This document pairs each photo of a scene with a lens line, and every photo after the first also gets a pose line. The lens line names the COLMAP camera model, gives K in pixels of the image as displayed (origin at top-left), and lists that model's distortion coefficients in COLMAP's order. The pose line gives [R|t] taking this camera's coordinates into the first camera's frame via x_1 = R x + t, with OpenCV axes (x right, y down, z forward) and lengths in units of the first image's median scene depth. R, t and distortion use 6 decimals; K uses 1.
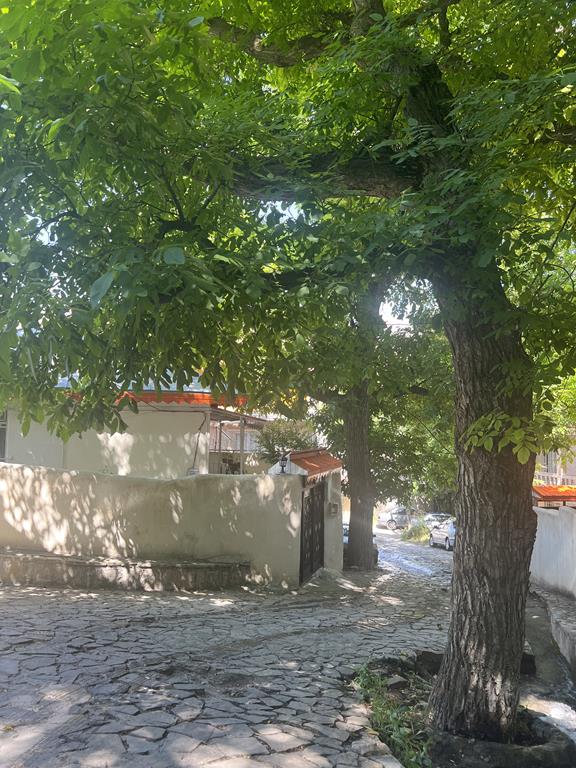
lens RADIAL K [[579.7, 0, 280.4], [0, 579.7, 382.0], [0, 0, 1]] dist [0.037842, -0.033023]
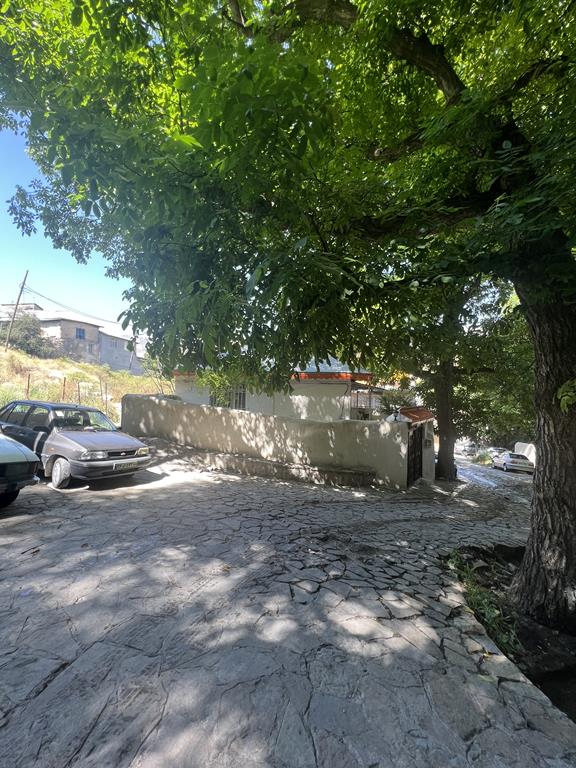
lens RADIAL K [[310.7, 0, 290.8], [0, 310.7, 381.2], [0, 0, 1]] dist [-0.000704, 0.001411]
pose [[0.950160, -0.009763, -0.311609, -0.004606], [0.021069, 0.999235, 0.032939, 0.018310], [0.311050, -0.037863, 0.949639, 0.124780]]
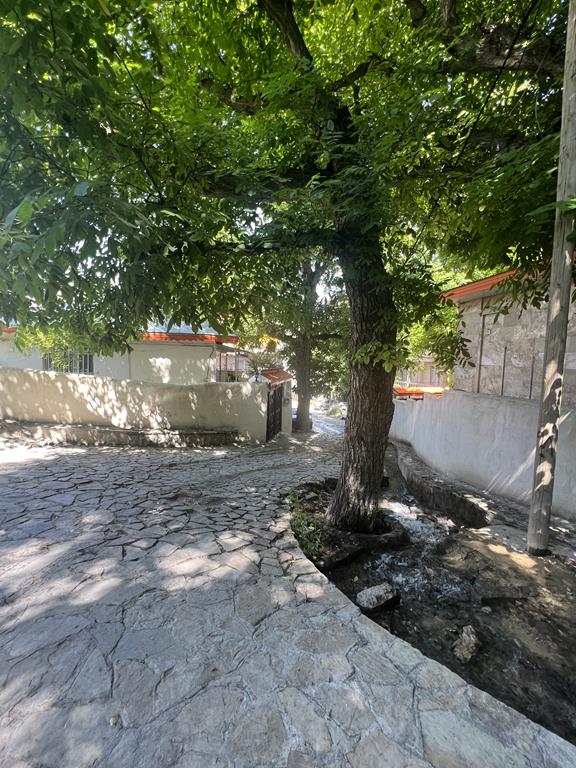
lens RADIAL K [[310.7, 0, 290.2], [0, 310.7, 381.3], [0, 0, 1]] dist [-0.000704, 0.001411]
pose [[0.996816, -0.000270, 0.079739, 0.052938], [-0.011976, 0.988145, 0.153057, 0.021462], [-0.078835, -0.153525, 0.984995, 0.117928]]
